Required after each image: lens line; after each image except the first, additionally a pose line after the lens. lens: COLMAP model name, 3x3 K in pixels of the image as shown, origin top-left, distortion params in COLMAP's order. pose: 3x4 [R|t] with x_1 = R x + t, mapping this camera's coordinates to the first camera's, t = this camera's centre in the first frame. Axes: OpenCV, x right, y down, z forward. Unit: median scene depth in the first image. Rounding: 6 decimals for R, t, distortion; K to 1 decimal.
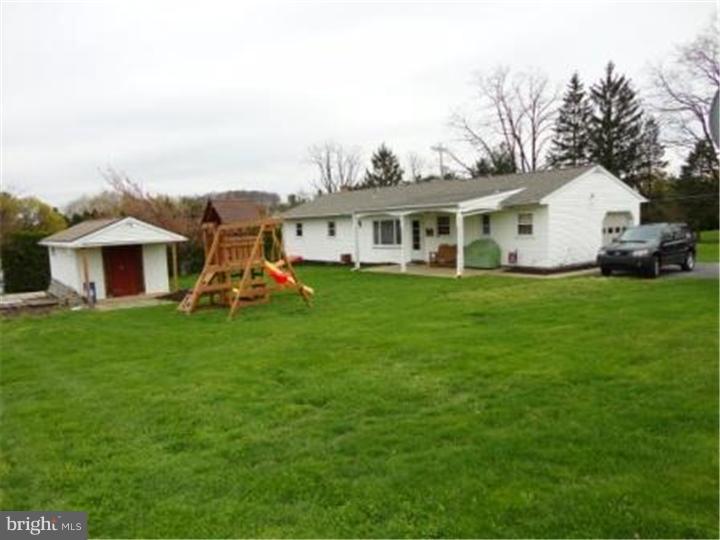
lens RADIAL K [[537.7, 0, 360.0], [0, 537.7, 270.0], [0, 0, 1]] dist [-0.001178, 0.002806]
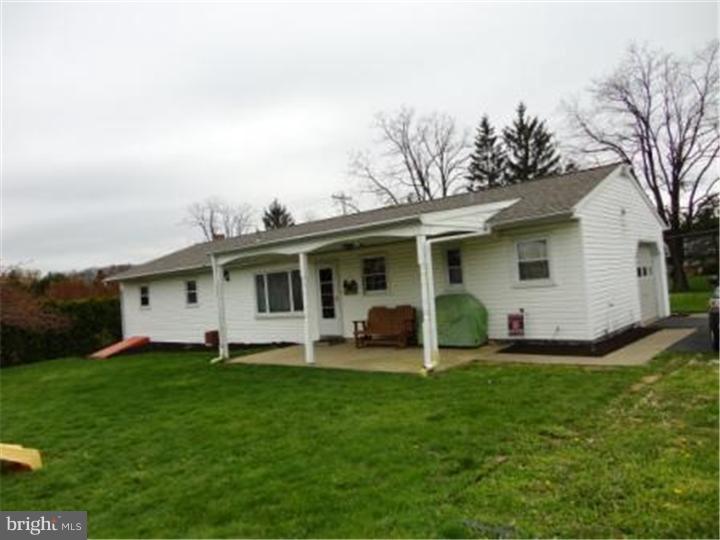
lens RADIAL K [[537.7, 0, 360.0], [0, 537.7, 270.0], [0, 0, 1]] dist [-0.001178, 0.002806]
pose [[0.981596, -0.031588, 0.188341, 0.013829], [0.055755, 0.990660, -0.124432, -0.007071], [-0.182651, 0.132643, 0.974189, 0.195567]]
